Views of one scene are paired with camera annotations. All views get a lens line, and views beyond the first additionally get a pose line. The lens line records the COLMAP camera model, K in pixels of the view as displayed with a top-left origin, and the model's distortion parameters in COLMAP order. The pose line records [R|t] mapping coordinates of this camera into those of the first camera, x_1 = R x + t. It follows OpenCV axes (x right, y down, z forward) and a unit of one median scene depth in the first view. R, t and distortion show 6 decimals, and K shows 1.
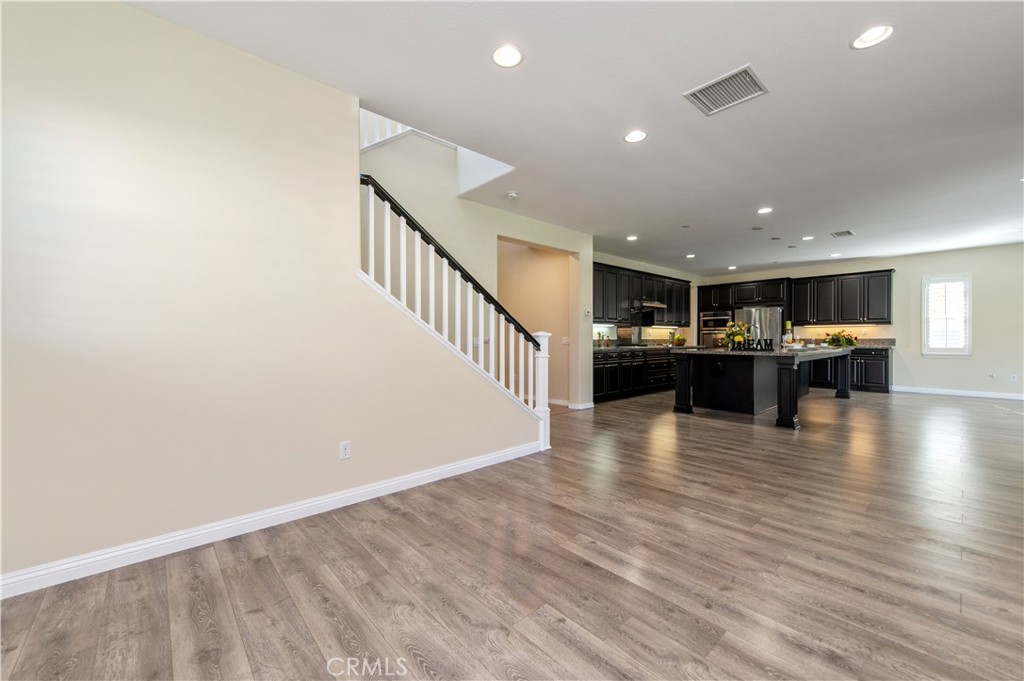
lens RADIAL K [[402.6, 0, 512.4], [0, 402.6, 338.8], [0, 0, 1]] dist [0.019734, 0.000048]
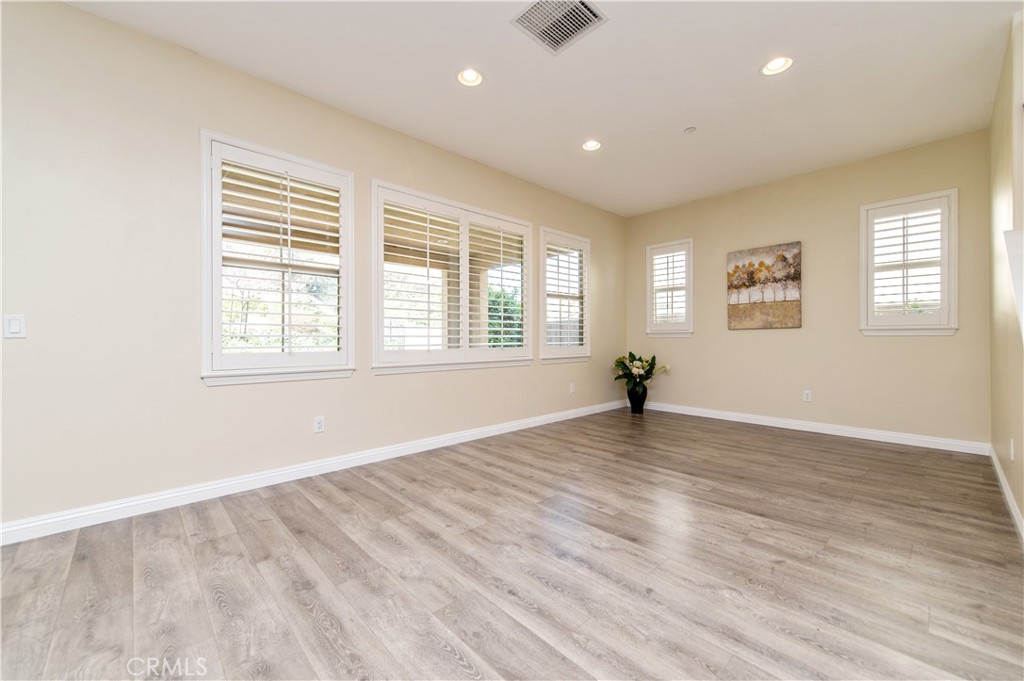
lens RADIAL K [[402.6, 0, 511.1], [0, 402.6, 337.8], [0, 0, 1]] dist [0.019734, 0.000048]
pose [[-0.999804, 0.003202, -0.019525, 0.708340], [0.003123, 0.999987, 0.004103, 0.039412], [0.019537, 0.004041, -0.999801, 2.016083]]
